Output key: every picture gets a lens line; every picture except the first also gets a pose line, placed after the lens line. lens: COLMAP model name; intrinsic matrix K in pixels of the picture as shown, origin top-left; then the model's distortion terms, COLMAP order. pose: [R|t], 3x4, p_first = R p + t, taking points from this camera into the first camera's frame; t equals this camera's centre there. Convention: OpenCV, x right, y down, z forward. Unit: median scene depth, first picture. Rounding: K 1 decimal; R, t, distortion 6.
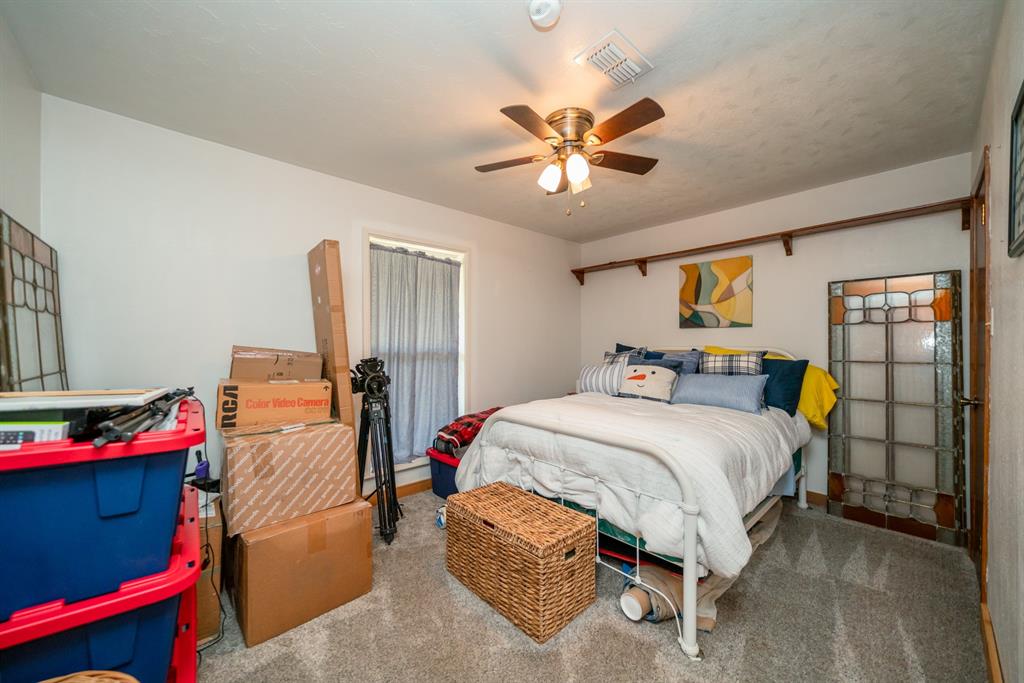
lens RADIAL K [[385.3, 0, 516.0], [0, 385.3, 343.8], [0, 0, 1]] dist [-0.002686, -0.000147]
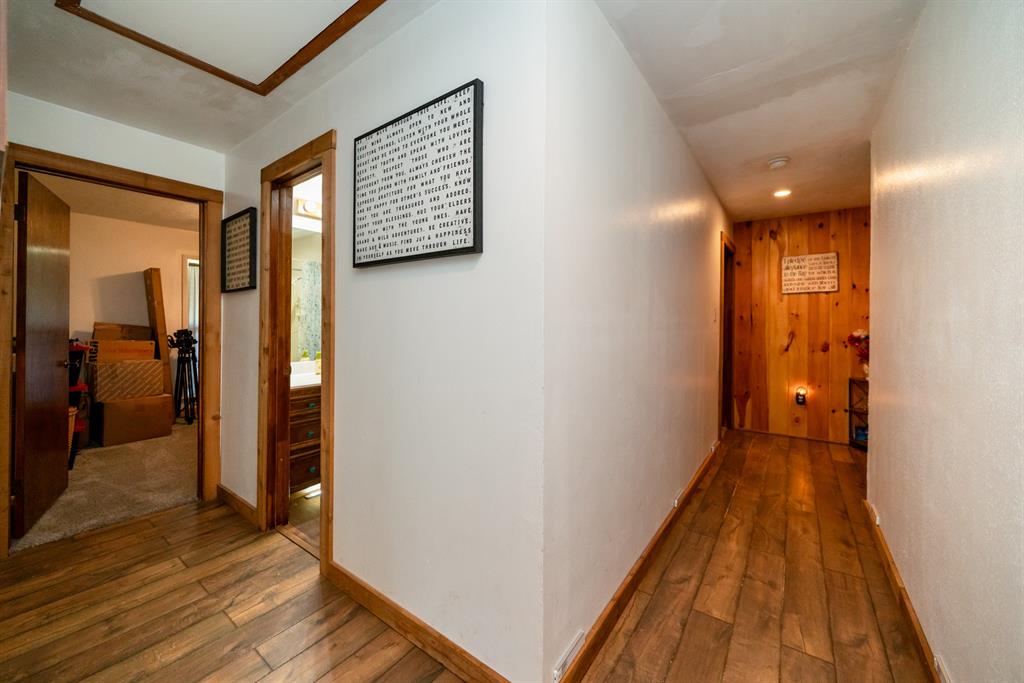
lens RADIAL K [[385.3, 0, 512.4], [0, 385.3, 325.4], [0, 0, 1]] dist [-0.002686, -0.000147]
pose [[0.978116, 0.005095, 0.207996, 0.916971], [-0.005410, 0.999985, 0.000949, 0.009196], [-0.207988, -0.002054, 0.978129, -1.325633]]
